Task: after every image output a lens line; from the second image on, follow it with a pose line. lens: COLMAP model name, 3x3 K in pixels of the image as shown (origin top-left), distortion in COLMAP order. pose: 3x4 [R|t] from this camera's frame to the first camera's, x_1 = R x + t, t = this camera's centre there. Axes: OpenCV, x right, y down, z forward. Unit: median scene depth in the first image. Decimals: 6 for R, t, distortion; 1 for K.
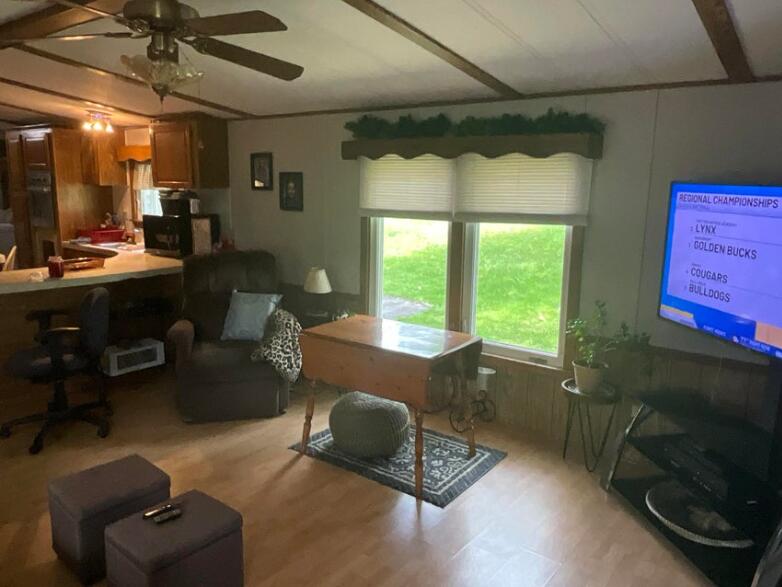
lens RADIAL K [[548.2, 0, 391.0], [0, 548.2, 293.5], [0, 0, 1]] dist [0.063768, -0.099392]
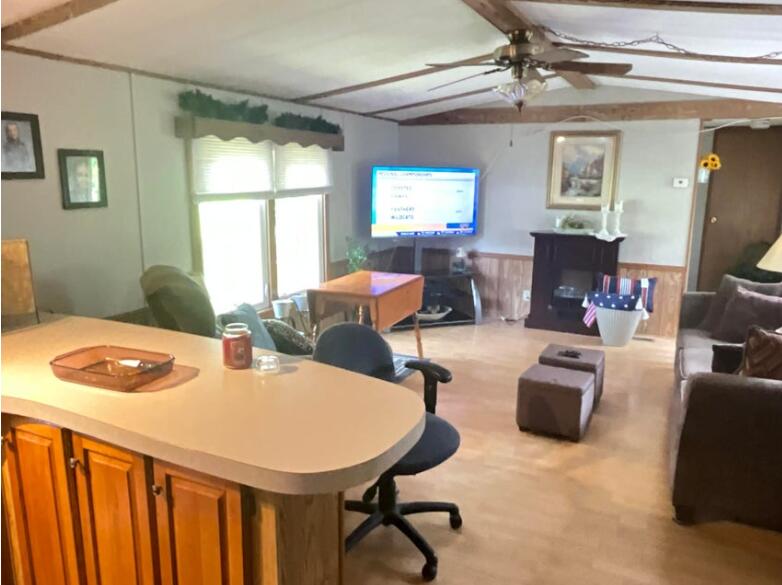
lens RADIAL K [[604.0, 0, 391.0], [0, 604.0, 292.5], [0, 0, 1]] dist [0.008495, 0.004699]
pose [[-0.164957, -0.228579, 0.959448, -1.179123], [0.156099, 0.954463, 0.254229, -0.226492], [-0.973870, 0.191706, -0.121765, 0.942330]]
